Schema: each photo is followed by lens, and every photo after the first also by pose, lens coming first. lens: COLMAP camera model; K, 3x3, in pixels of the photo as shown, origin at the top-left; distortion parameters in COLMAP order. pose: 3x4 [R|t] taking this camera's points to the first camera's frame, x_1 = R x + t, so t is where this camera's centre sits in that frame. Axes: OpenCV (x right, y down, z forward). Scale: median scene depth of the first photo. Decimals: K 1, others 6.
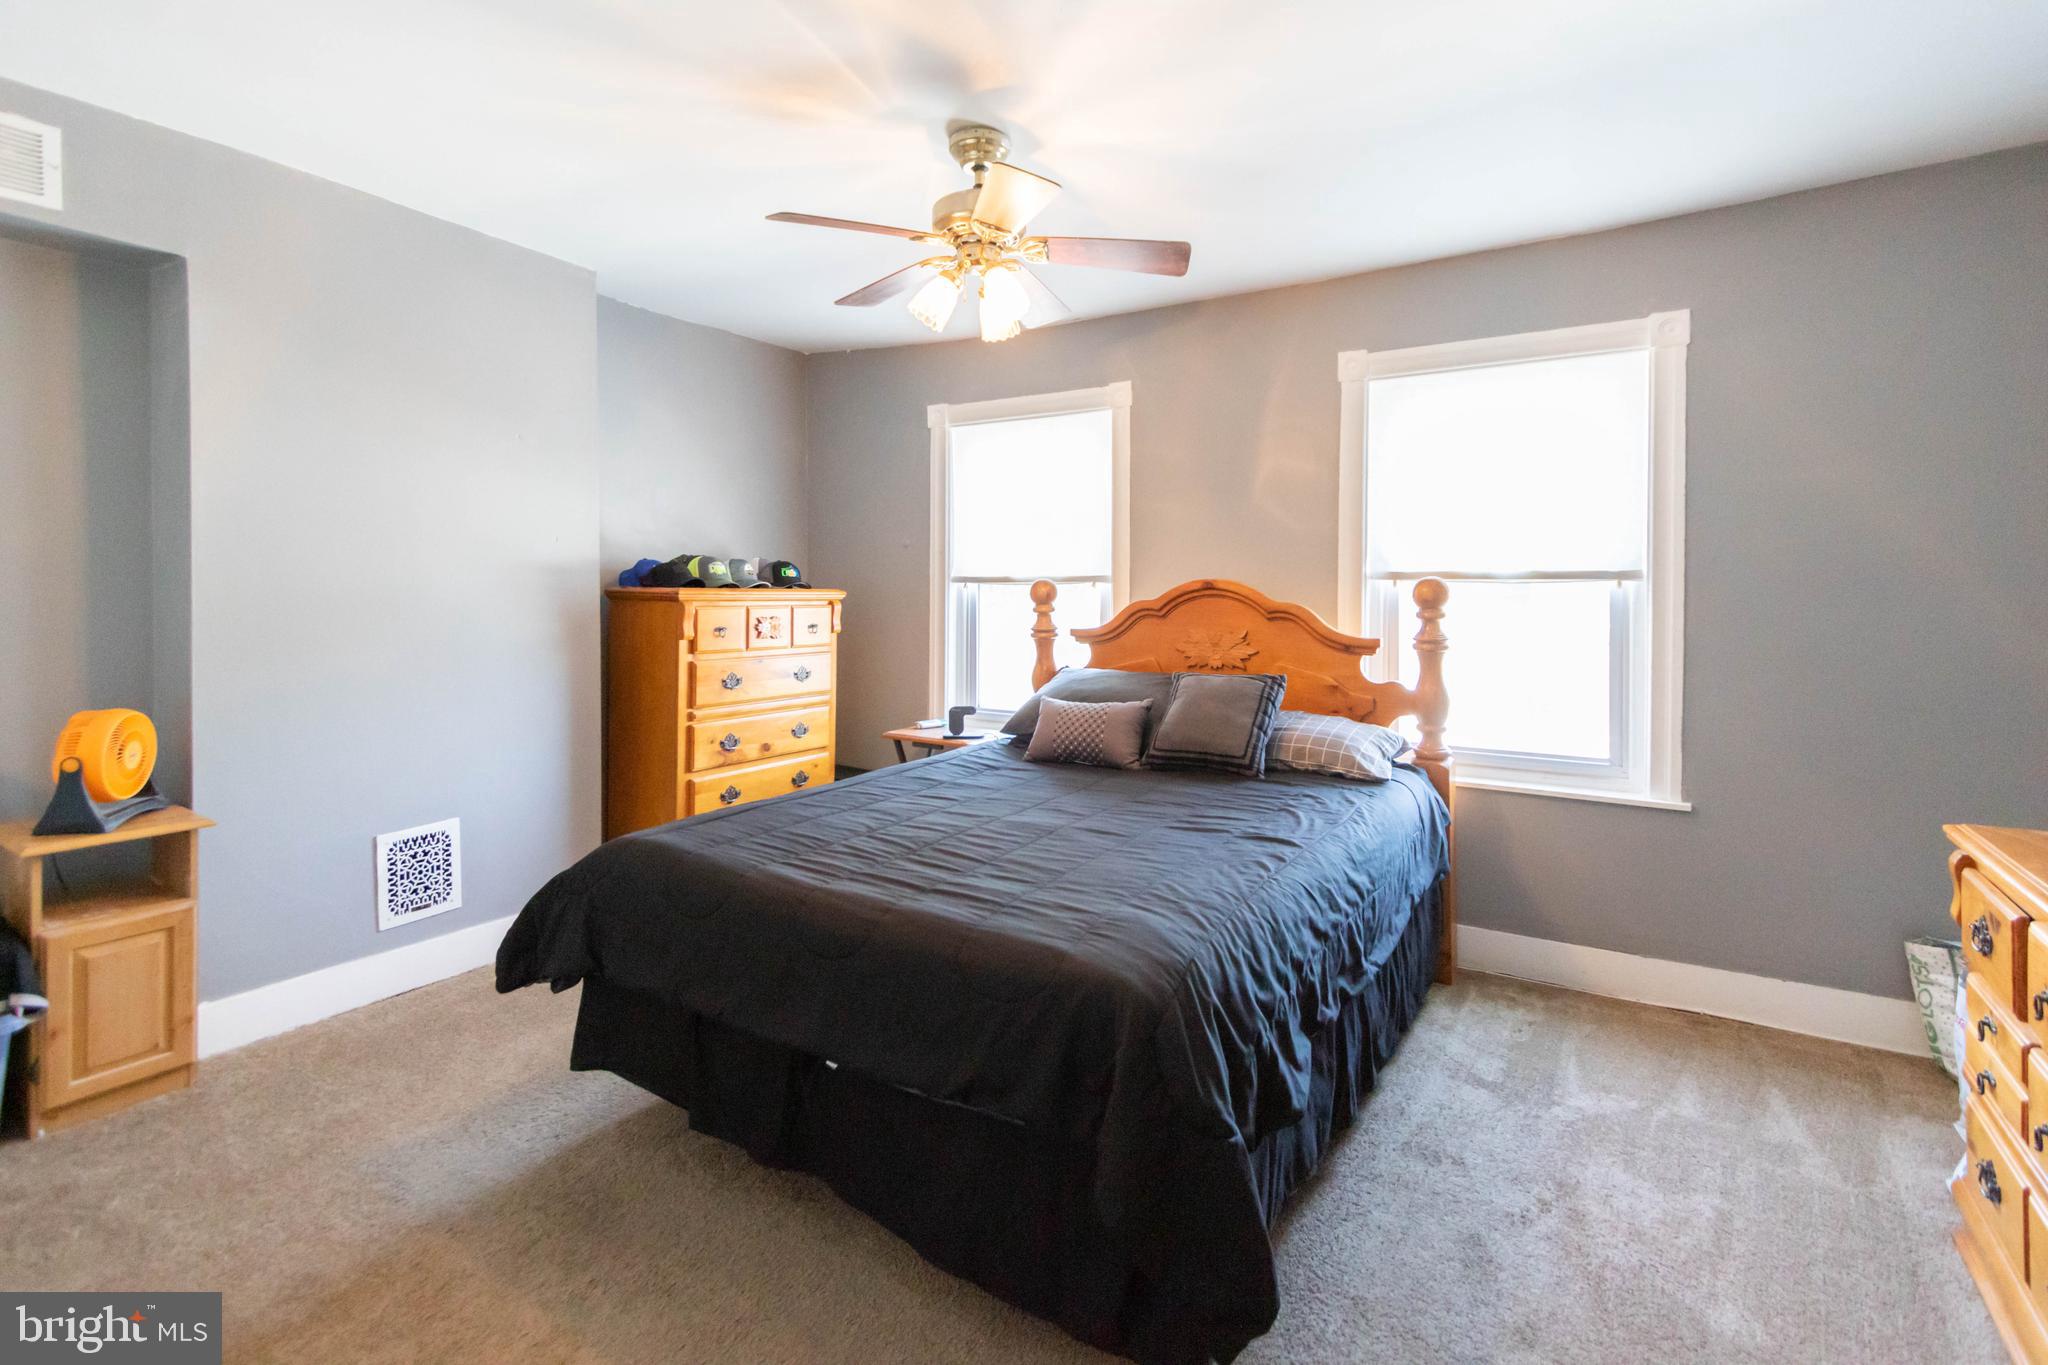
lens RADIAL K [[936.0, 0, 1027.5], [0, 936.0, 663.0], [0, 0, 1]] dist [-0.015350, -0.000095]
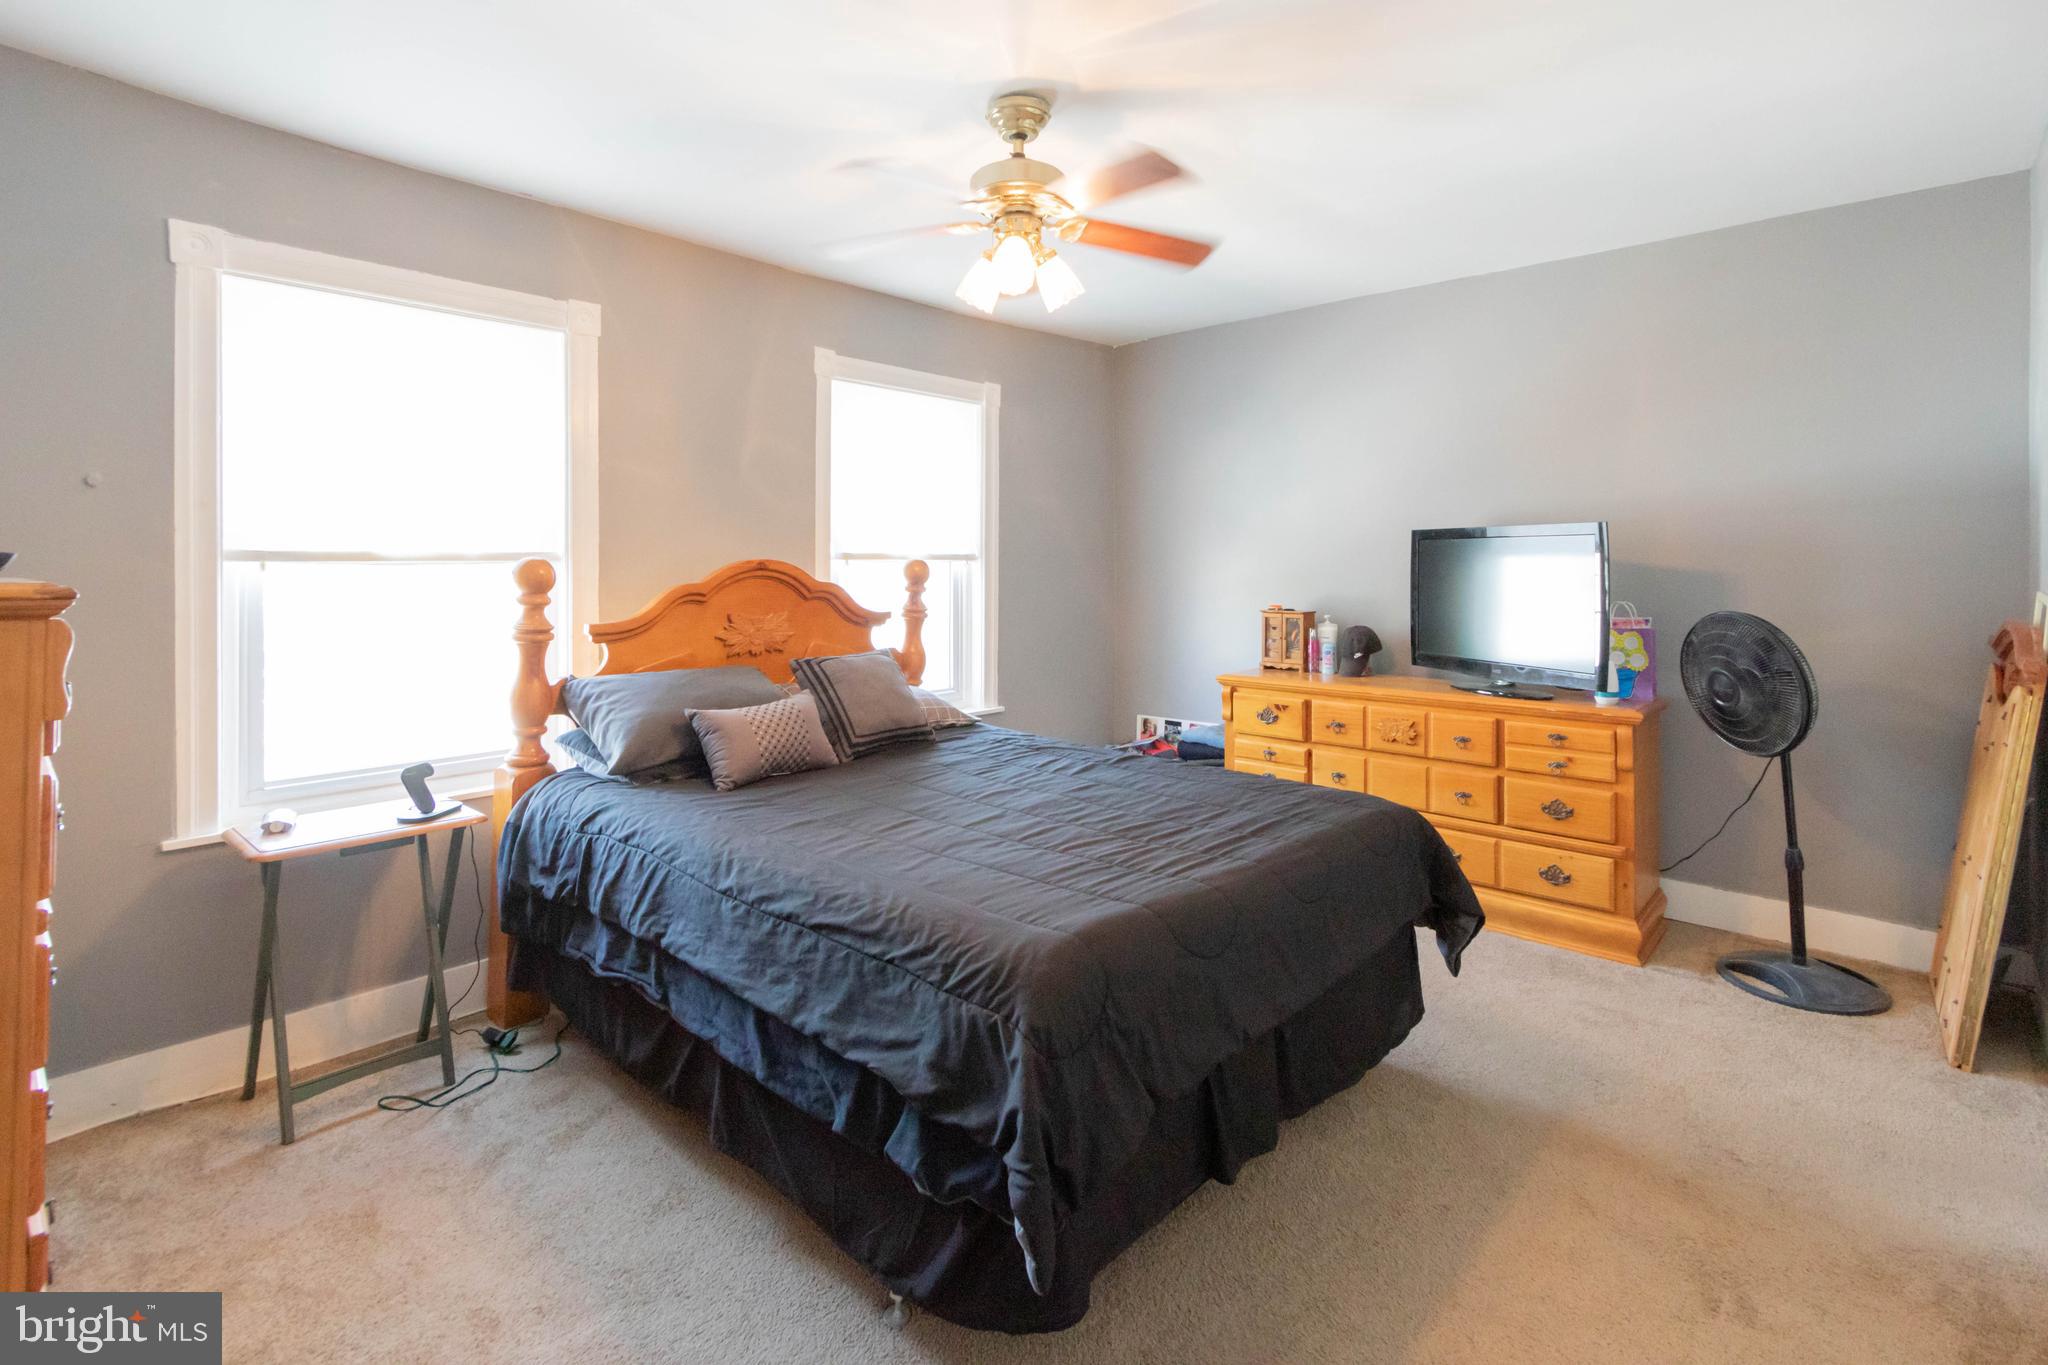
lens RADIAL K [[936.0, 0, 1027.5], [0, 936.0, 663.0], [0, 0, 1]] dist [-0.015350, -0.000095]
pose [[0.182584, -0.097103, 0.978383, -0.618741], [0.088275, 0.992711, 0.082052, -0.036600], [-0.979219, 0.071385, 0.189825, 0.522754]]
